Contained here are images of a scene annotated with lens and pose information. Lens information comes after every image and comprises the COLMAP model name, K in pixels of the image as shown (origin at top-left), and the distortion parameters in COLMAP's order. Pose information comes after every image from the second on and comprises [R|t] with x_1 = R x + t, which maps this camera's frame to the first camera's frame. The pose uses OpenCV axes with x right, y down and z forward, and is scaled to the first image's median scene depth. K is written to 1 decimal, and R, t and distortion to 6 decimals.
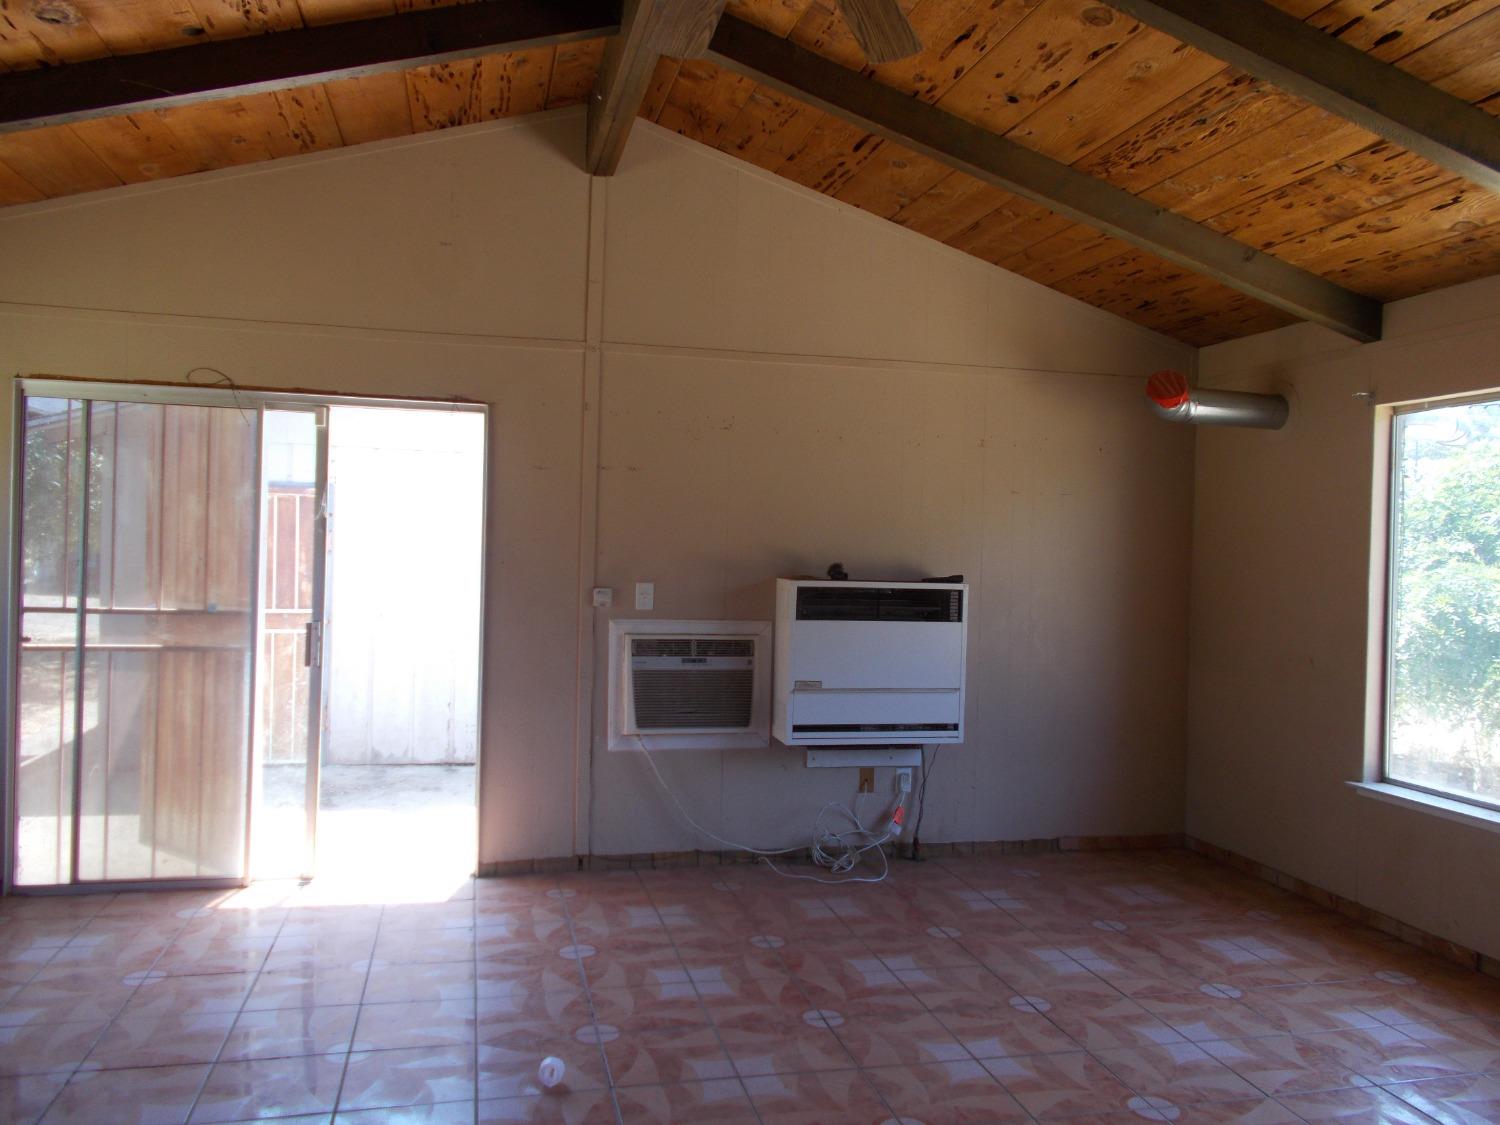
lens RADIAL K [[1146.1, 0, 737.5], [0, 1146.1, 567.5], [0, 0, 1]] dist [0.005218, -0.014765]
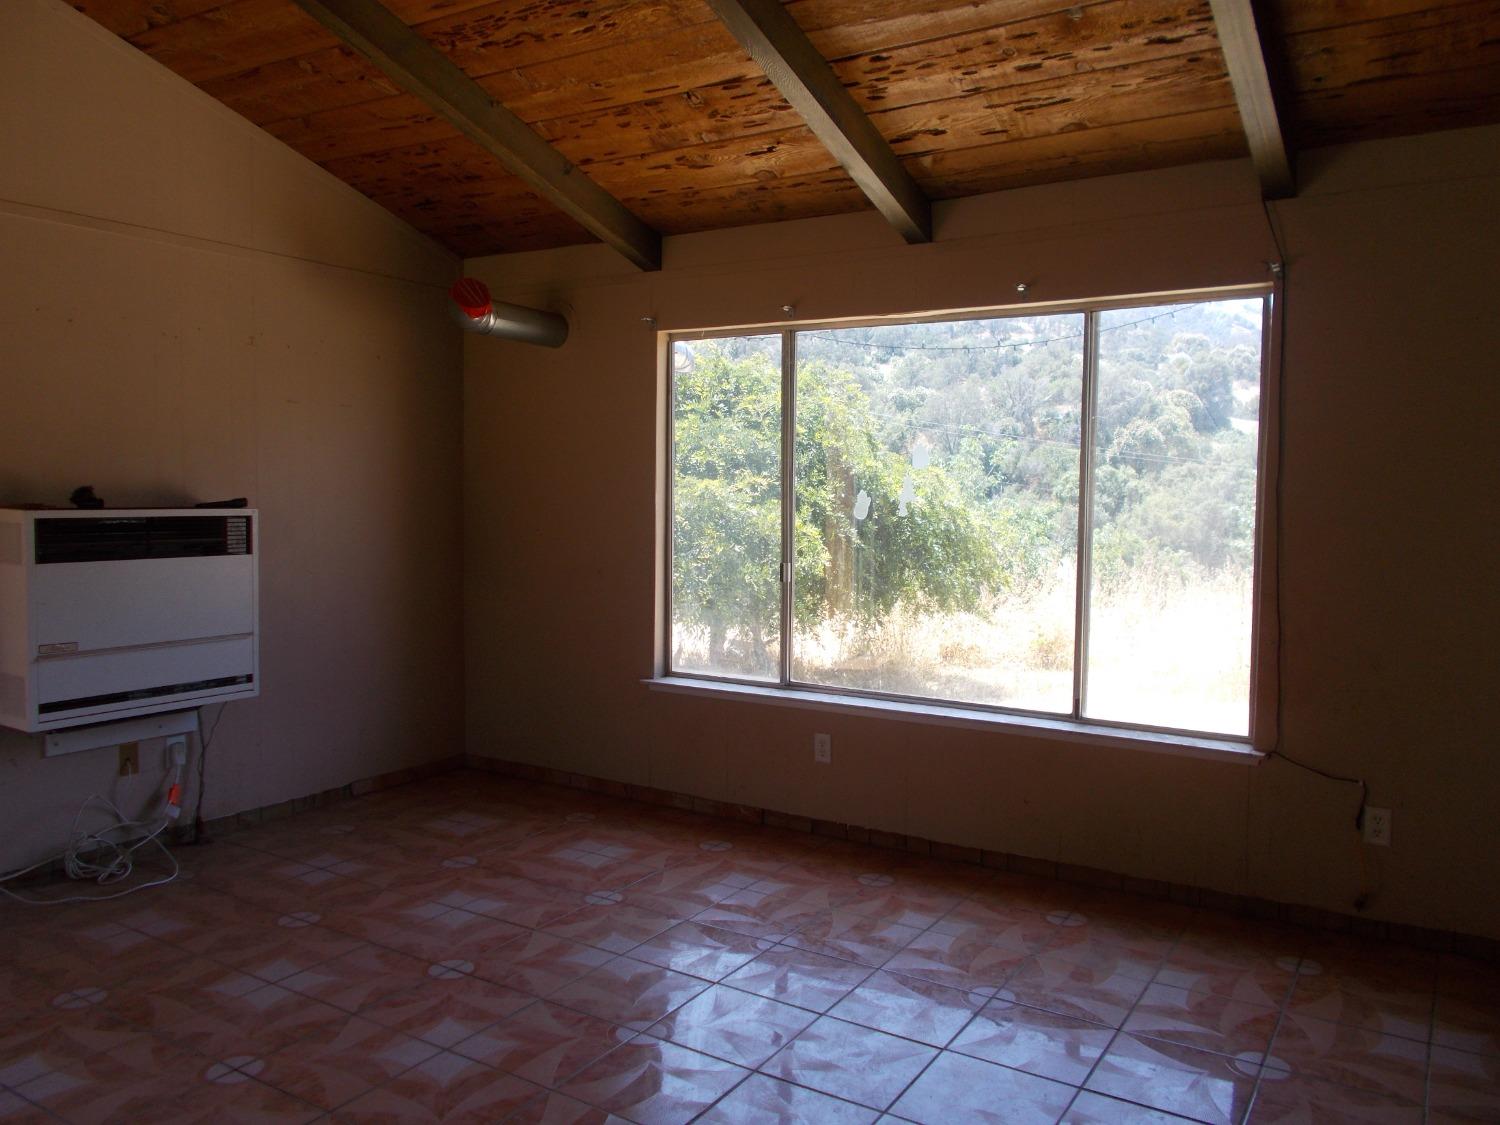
lens RADIAL K [[1146.1, 0, 737.5], [0, 1146.1, 567.5], [0, 0, 1]] dist [0.005218, -0.014765]
pose [[0.707404, -0.065523, 0.703766, -0.172154], [0.016138, 0.996932, 0.076597, -0.001398], [-0.706625, -0.042828, 0.706291, 0.181866]]
